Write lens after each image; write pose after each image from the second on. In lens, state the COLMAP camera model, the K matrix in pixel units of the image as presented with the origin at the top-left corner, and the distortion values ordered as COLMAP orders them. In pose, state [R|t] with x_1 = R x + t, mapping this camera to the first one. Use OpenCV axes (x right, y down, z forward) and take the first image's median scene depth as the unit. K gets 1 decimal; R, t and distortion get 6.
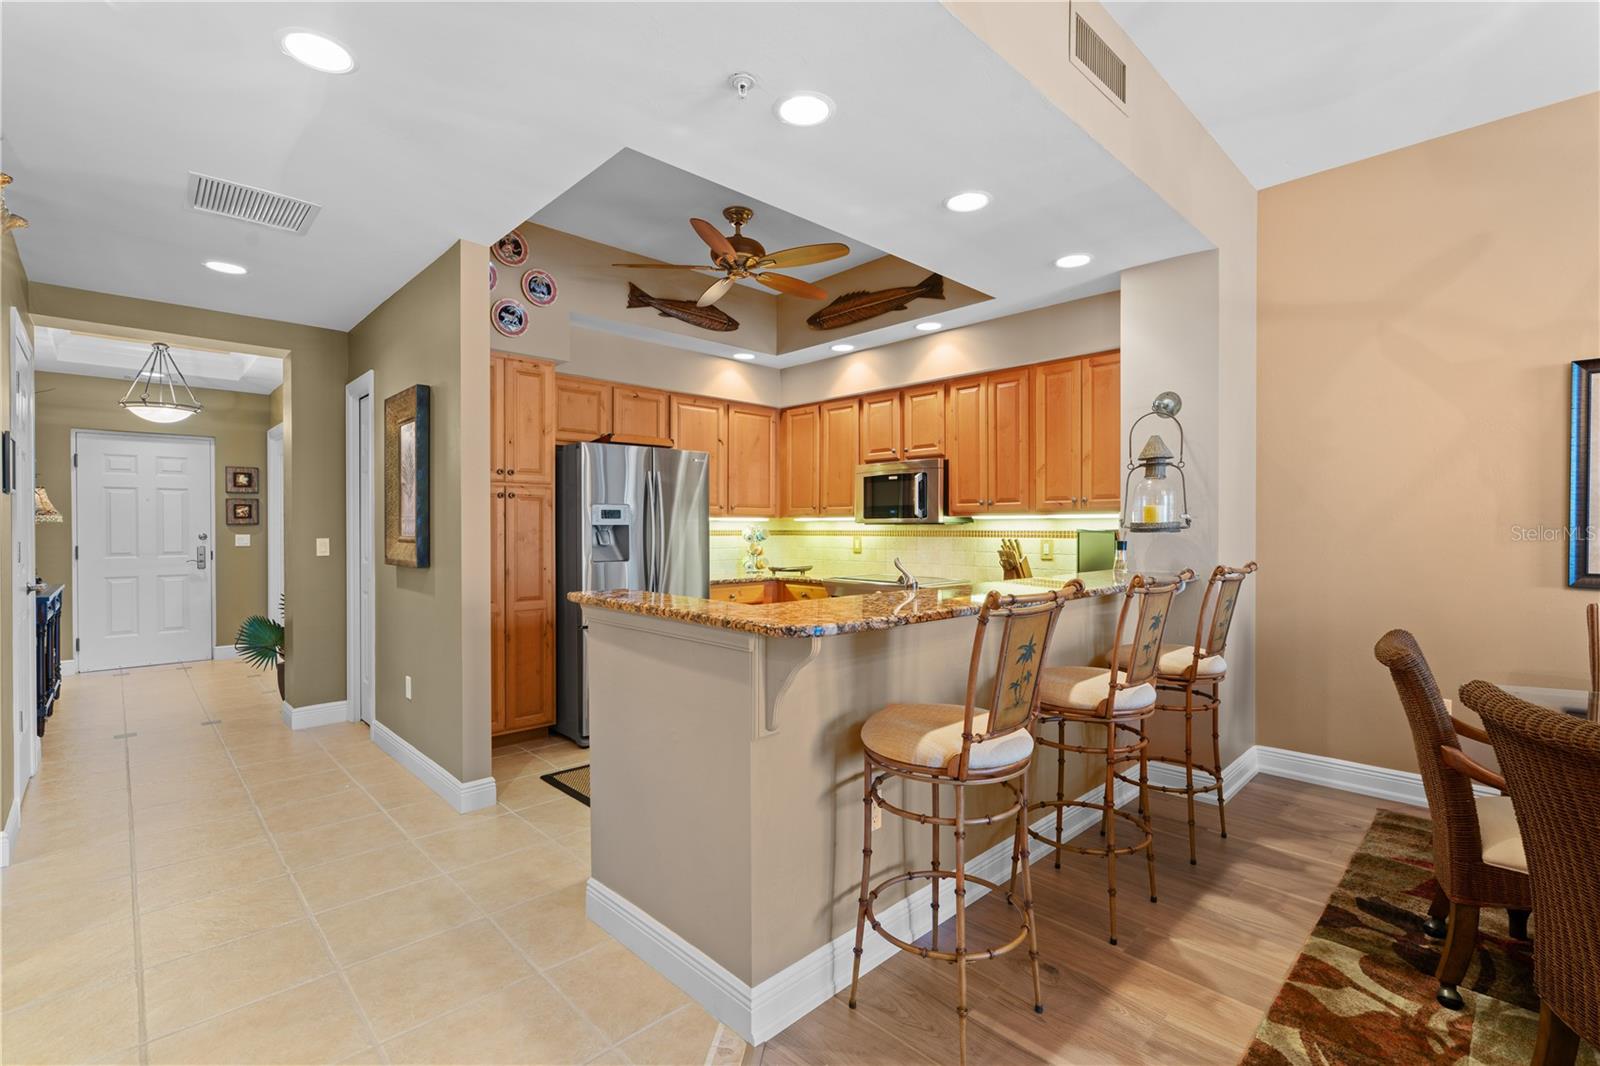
lens RADIAL K [[723.0, 0, 804.7], [0, 723.0, 531.0], [0, 0, 1]] dist [-0.007608, 0.005046]
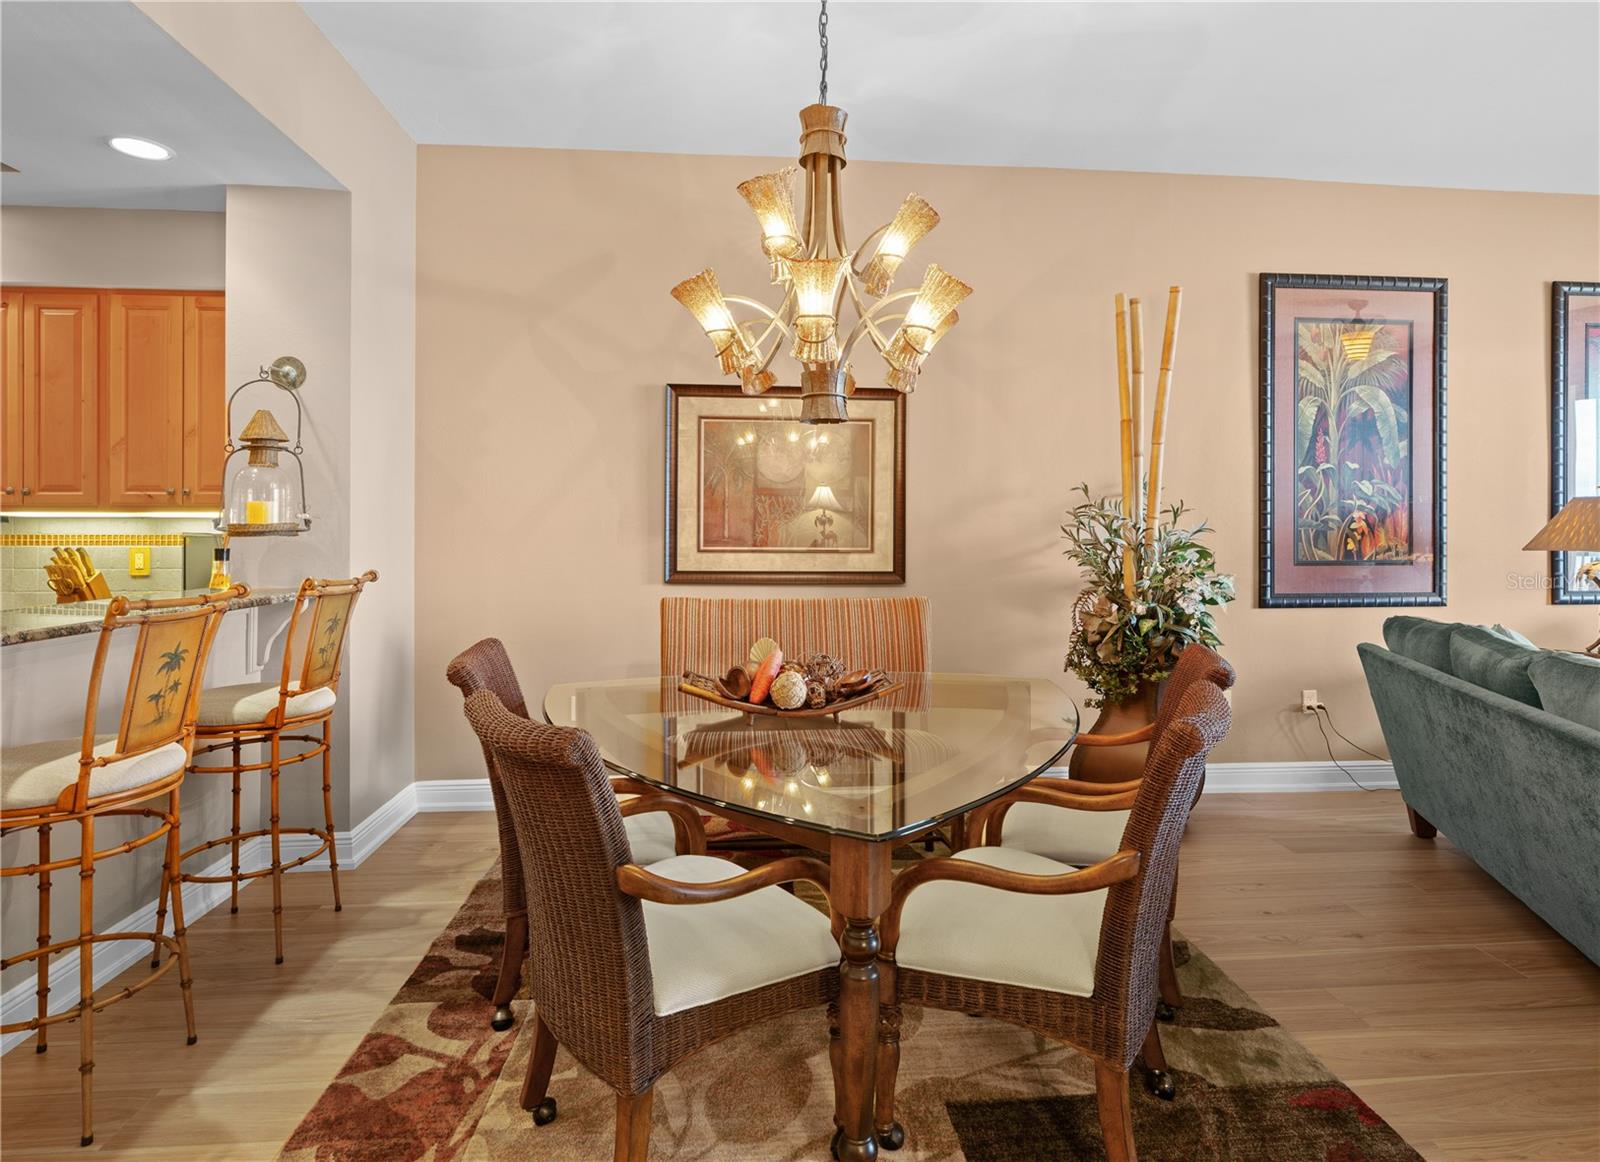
lens RADIAL K [[850.2, 0, 820.3], [0, 850.2, 529.7], [0, 0, 1]] dist [-0.003836, 0.001770]
pose [[0.633333, 0.001748, 0.773878, 0.165851], [0.003231, 0.999983, -0.004903, 0.001017], [-0.773873, 0.005606, 0.633316, -0.027828]]
